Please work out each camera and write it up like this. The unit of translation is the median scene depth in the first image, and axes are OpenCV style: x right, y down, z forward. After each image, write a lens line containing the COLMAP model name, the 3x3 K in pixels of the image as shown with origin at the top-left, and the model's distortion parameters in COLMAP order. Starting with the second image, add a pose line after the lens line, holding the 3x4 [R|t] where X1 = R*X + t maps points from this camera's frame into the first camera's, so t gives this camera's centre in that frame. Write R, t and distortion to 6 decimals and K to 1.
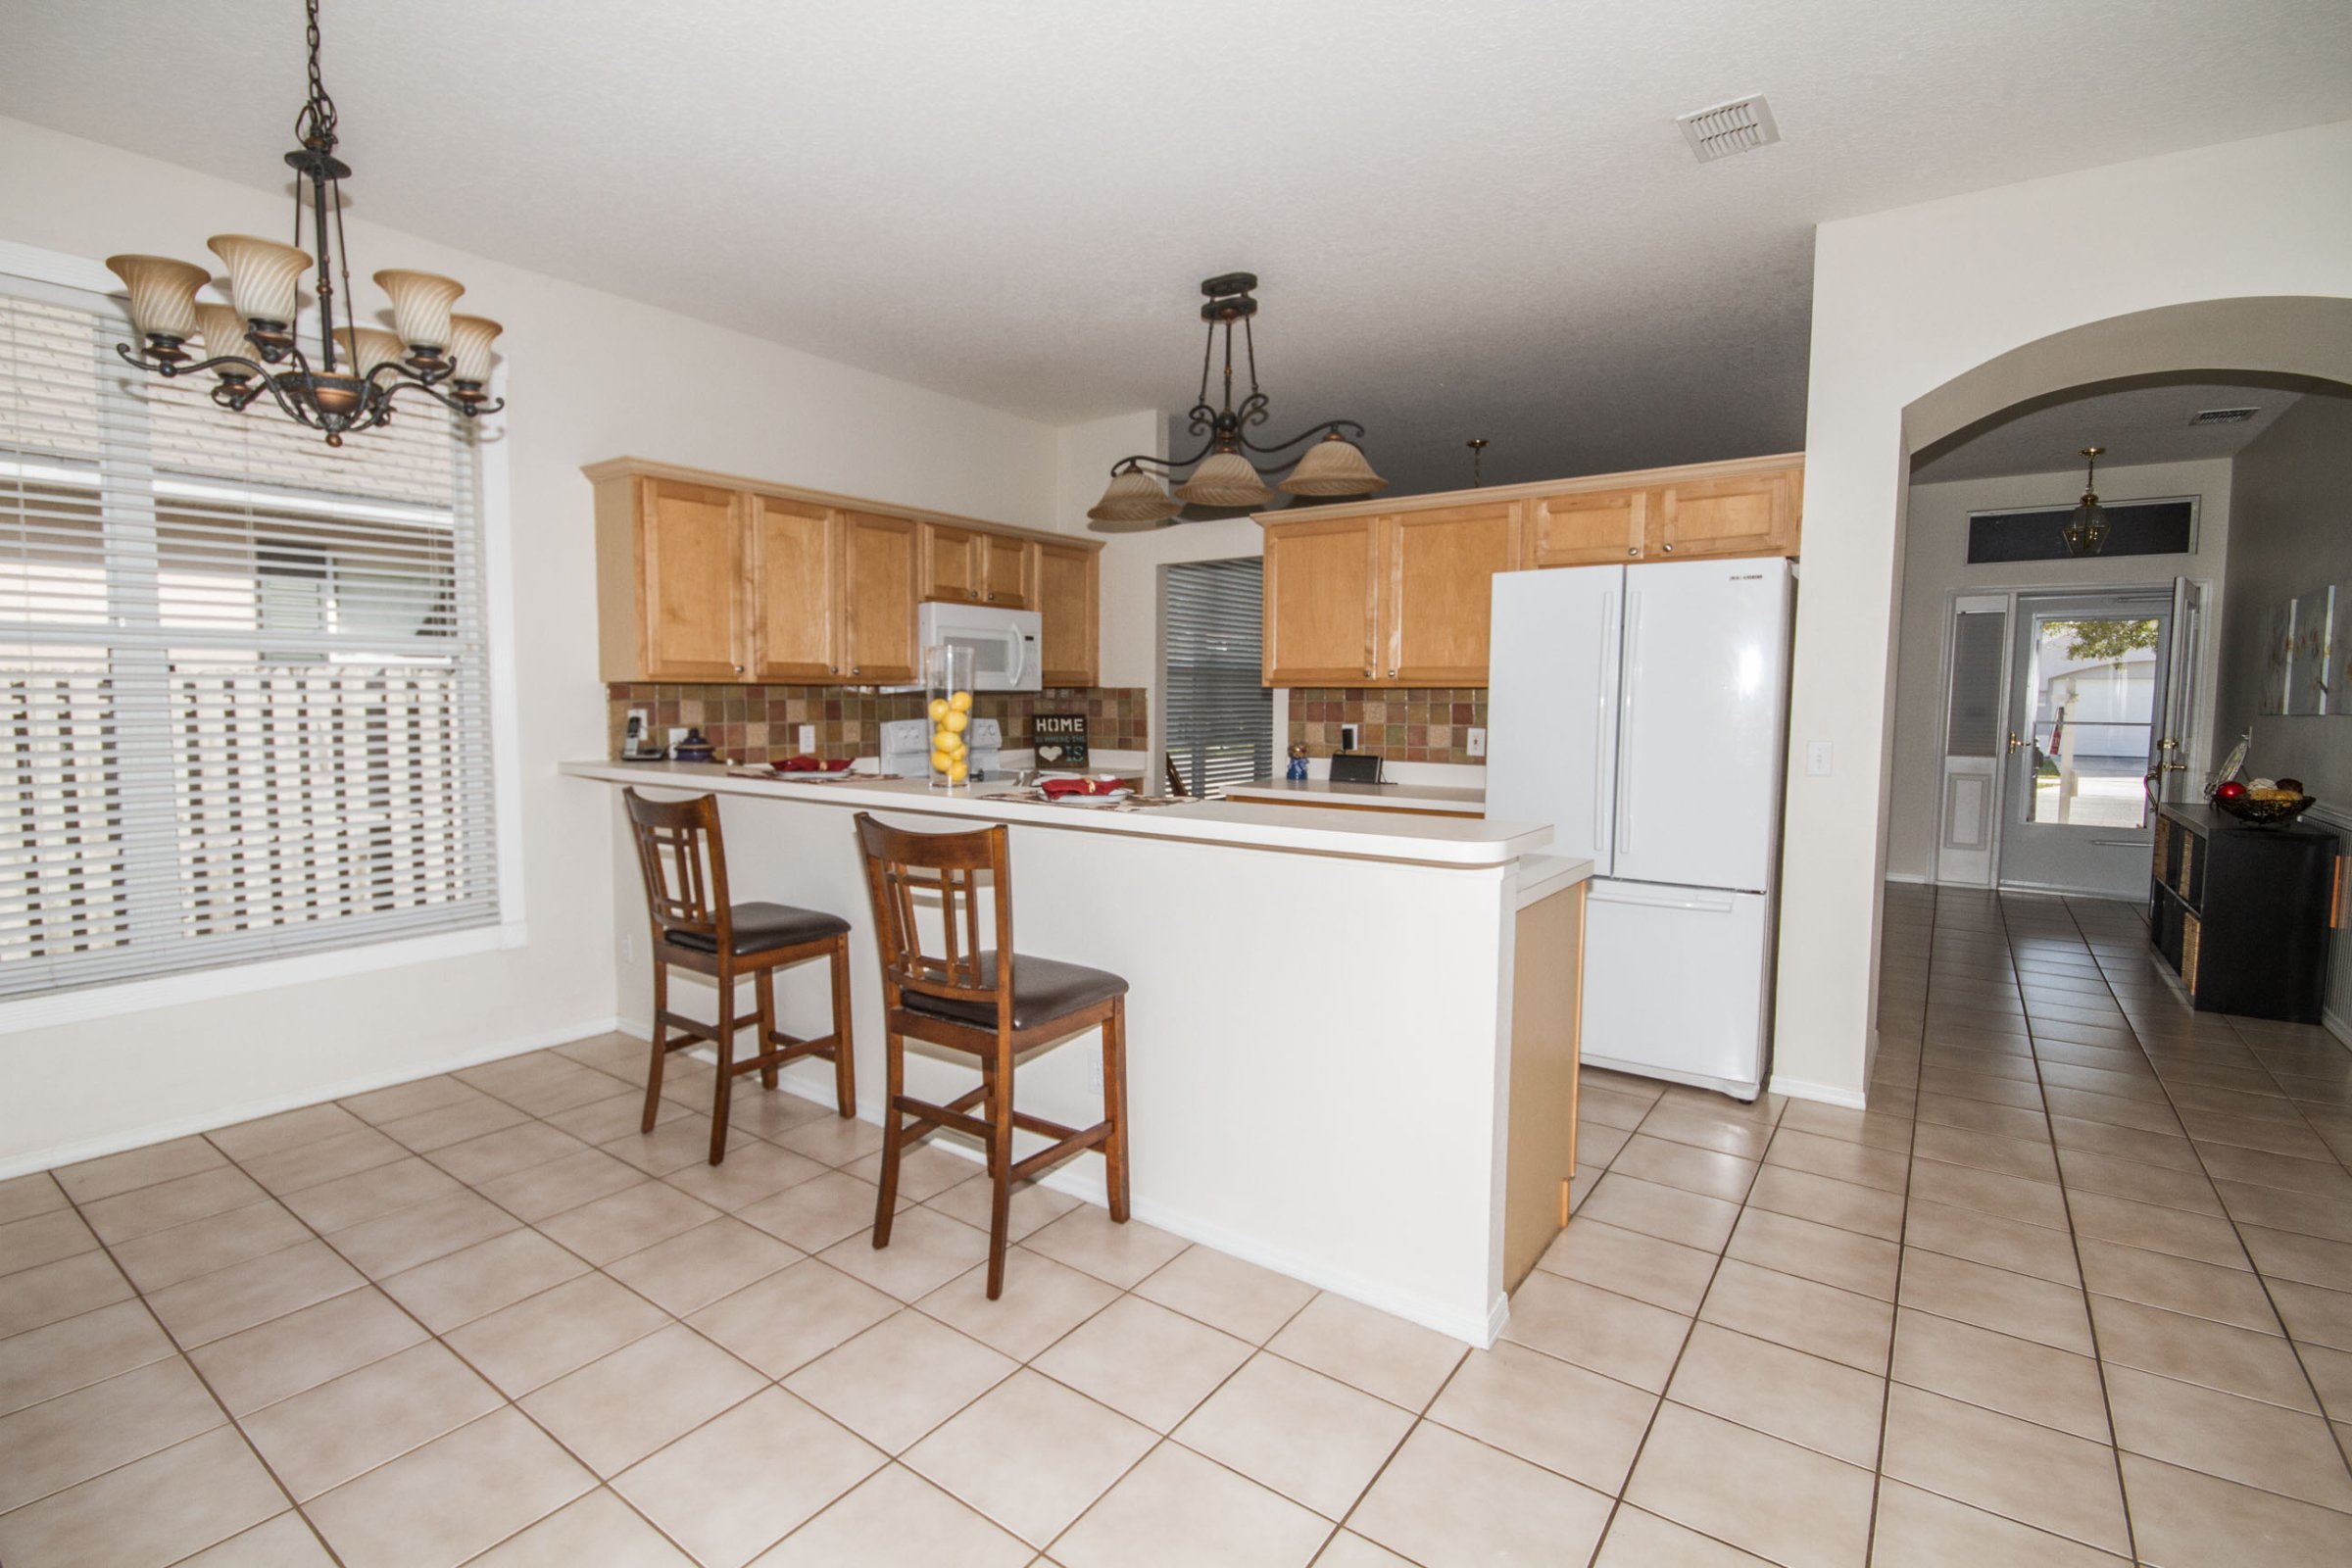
lens RADIAL K [[1094.7, 0, 1108.9], [0, 1094.7, 784.6], [0, 0, 1]] dist [-0.001124, 0.000463]
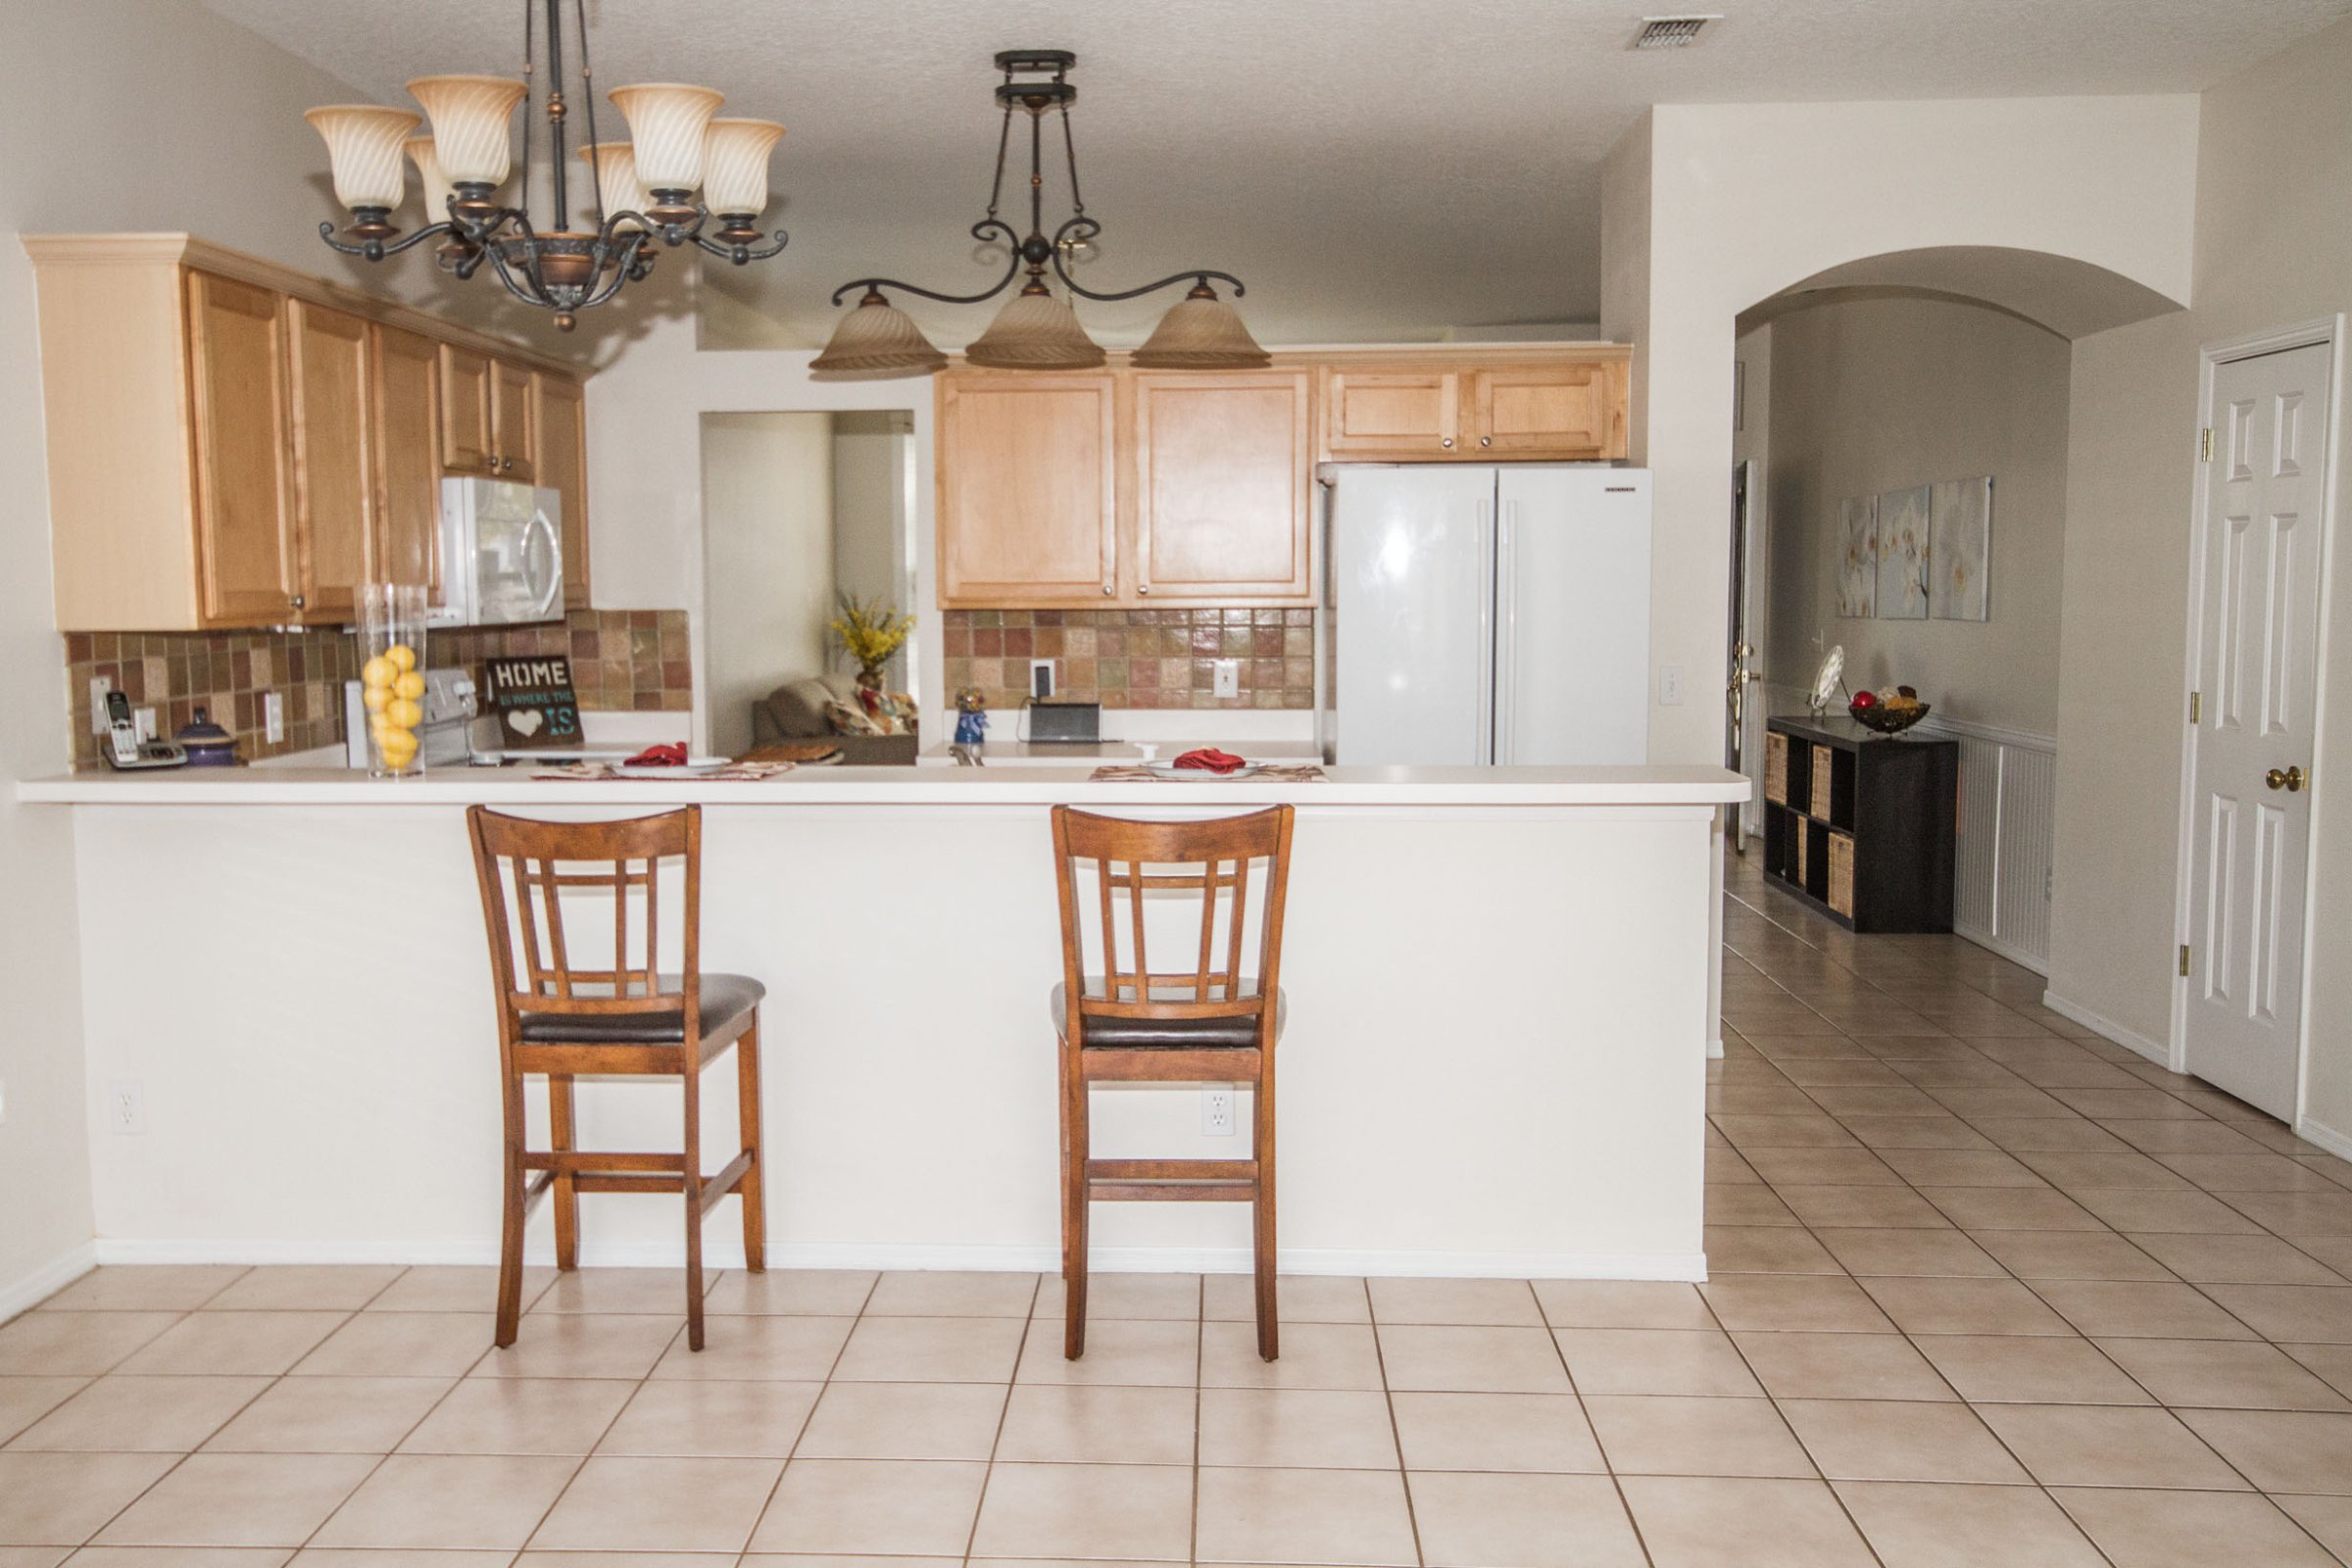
lens RADIAL K [[2104.5, 0, 1101.6], [0, 2104.5, 787.7], [0, 0, 1]] dist [0.010180, 0.003063]
pose [[0.824628, -0.066247, 0.561783, -0.589509], [0.056125, 0.997800, 0.035280, -0.021974], [-0.562884, 0.002437, 0.826532, -0.151499]]
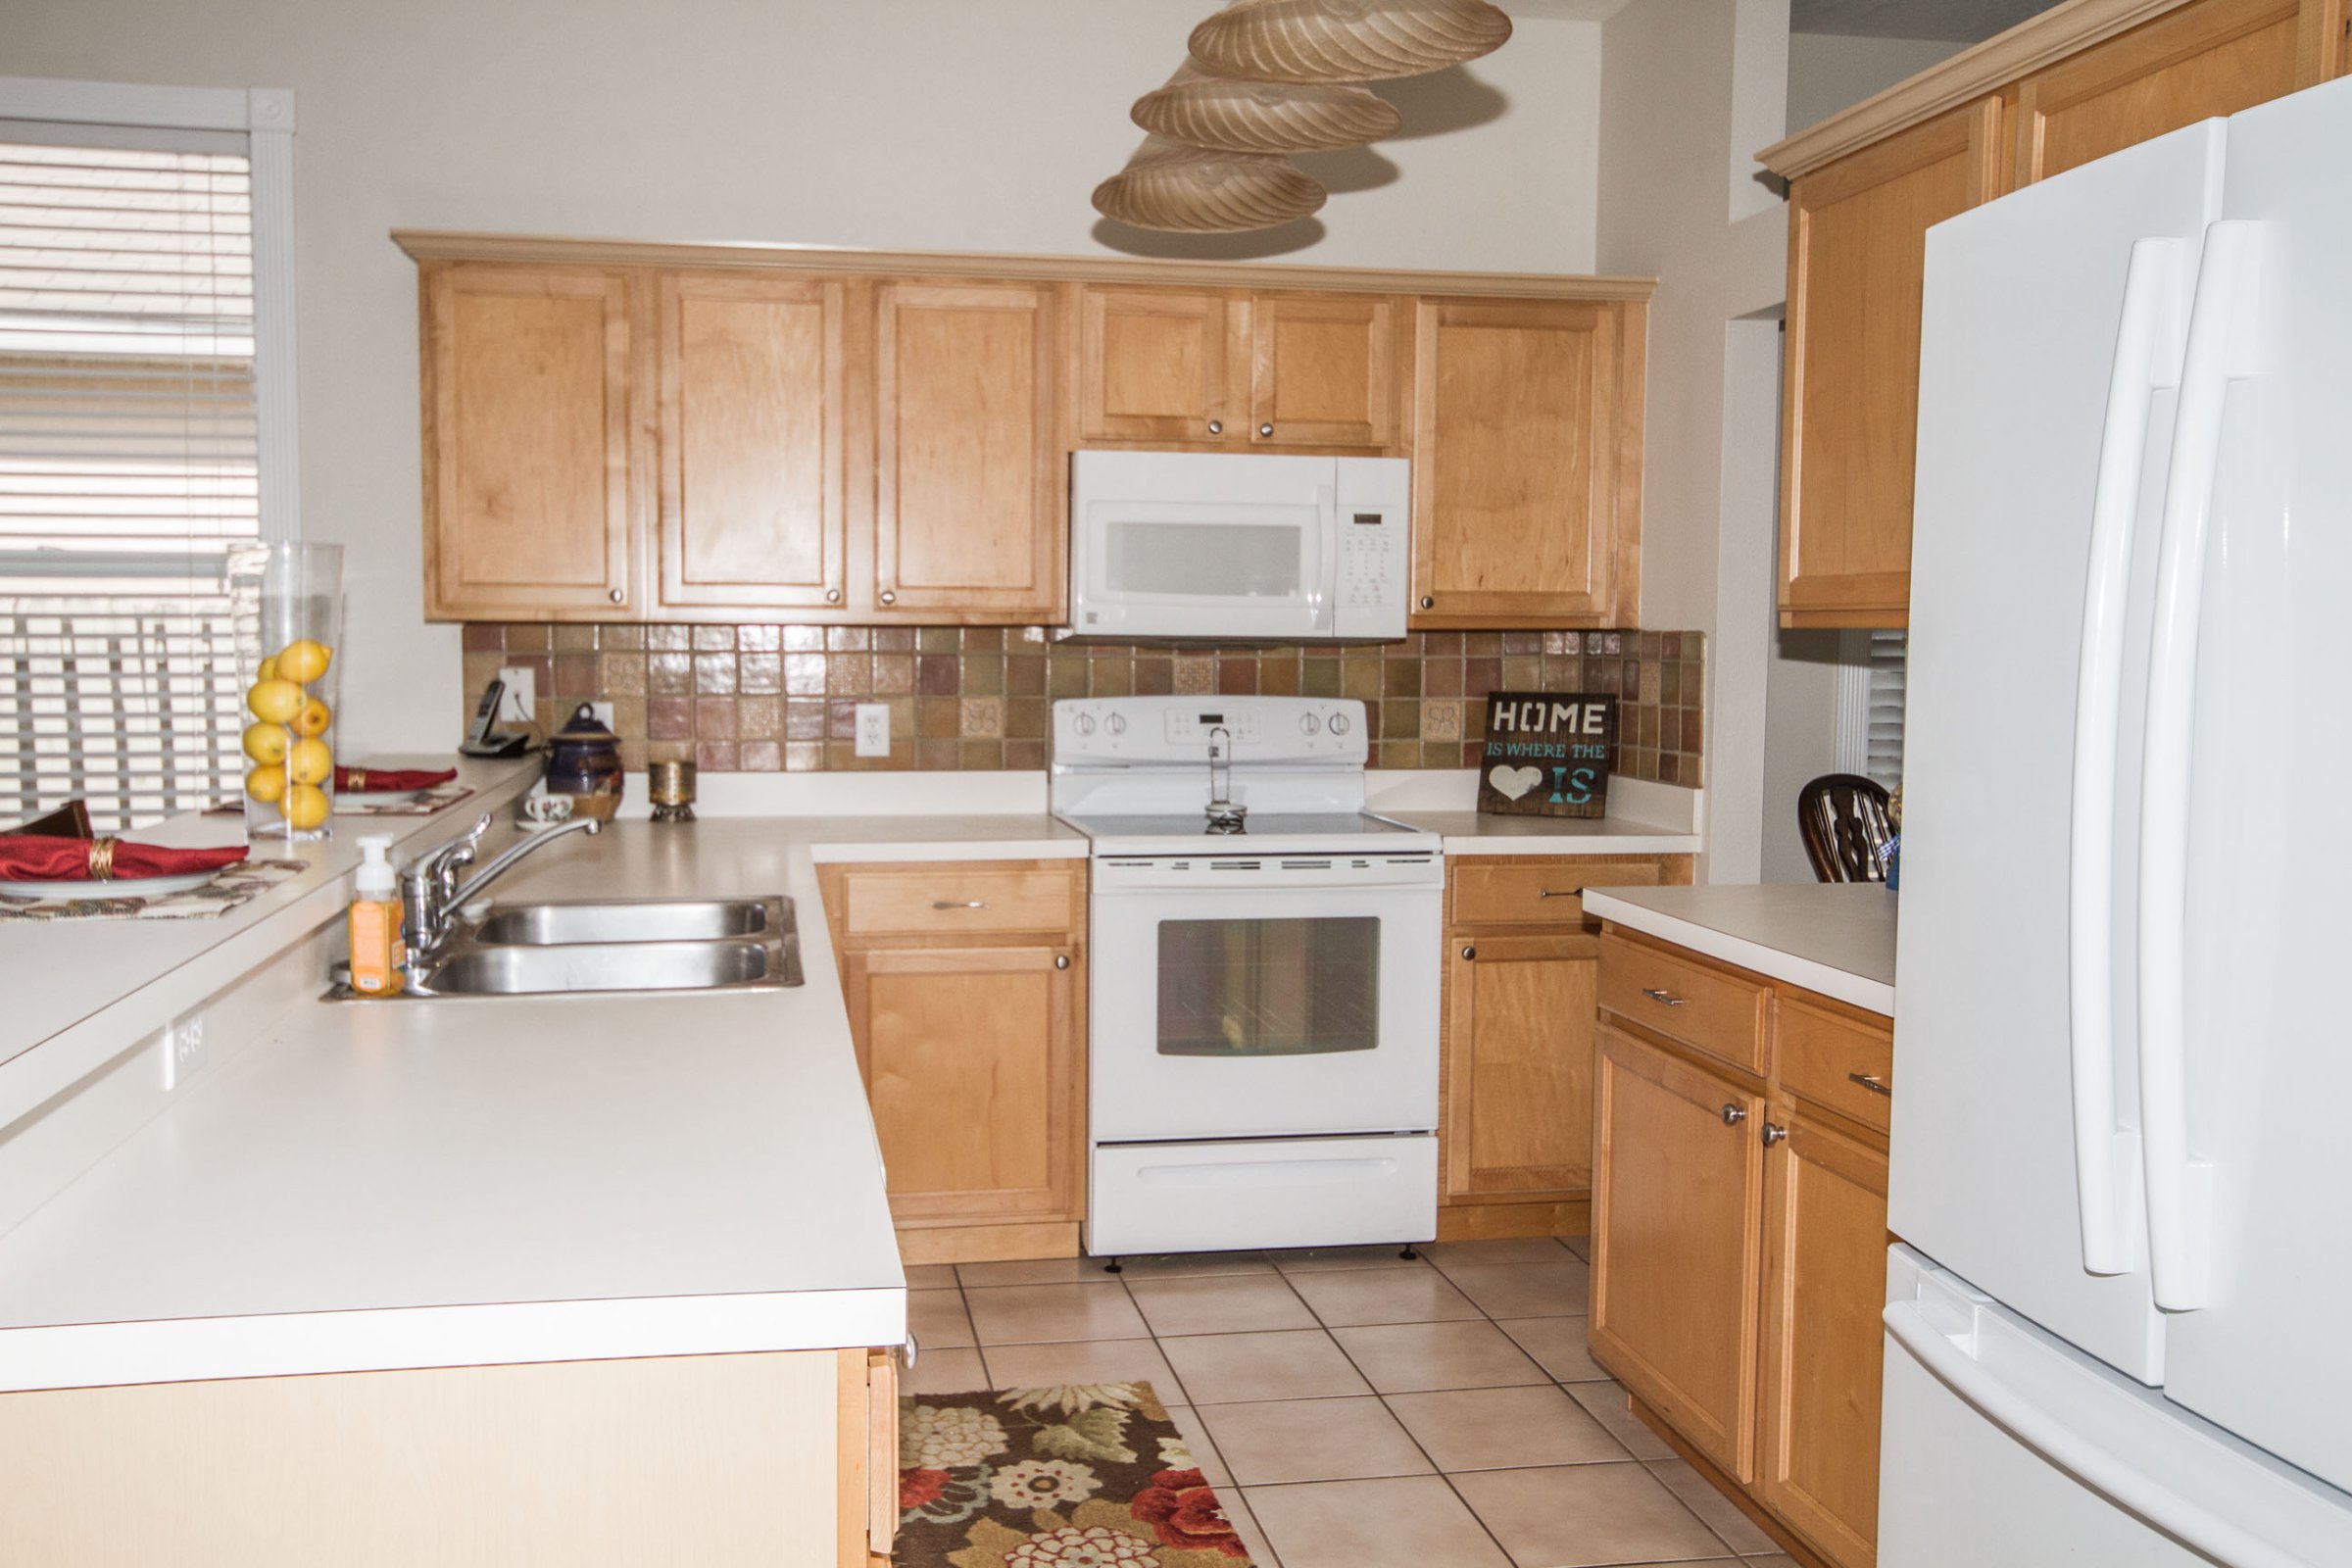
lens RADIAL K [[1982.6, 0, 1107.8], [0, 1982.6, 784.4], [0, 0, 1]] dist [0.000568, -0.000473]
pose [[0.734715, 0.049711, -0.676552, 0.484164], [-0.059543, 0.998188, 0.008682, -0.033463], [0.675757, 0.033905, 0.736344, 0.422128]]
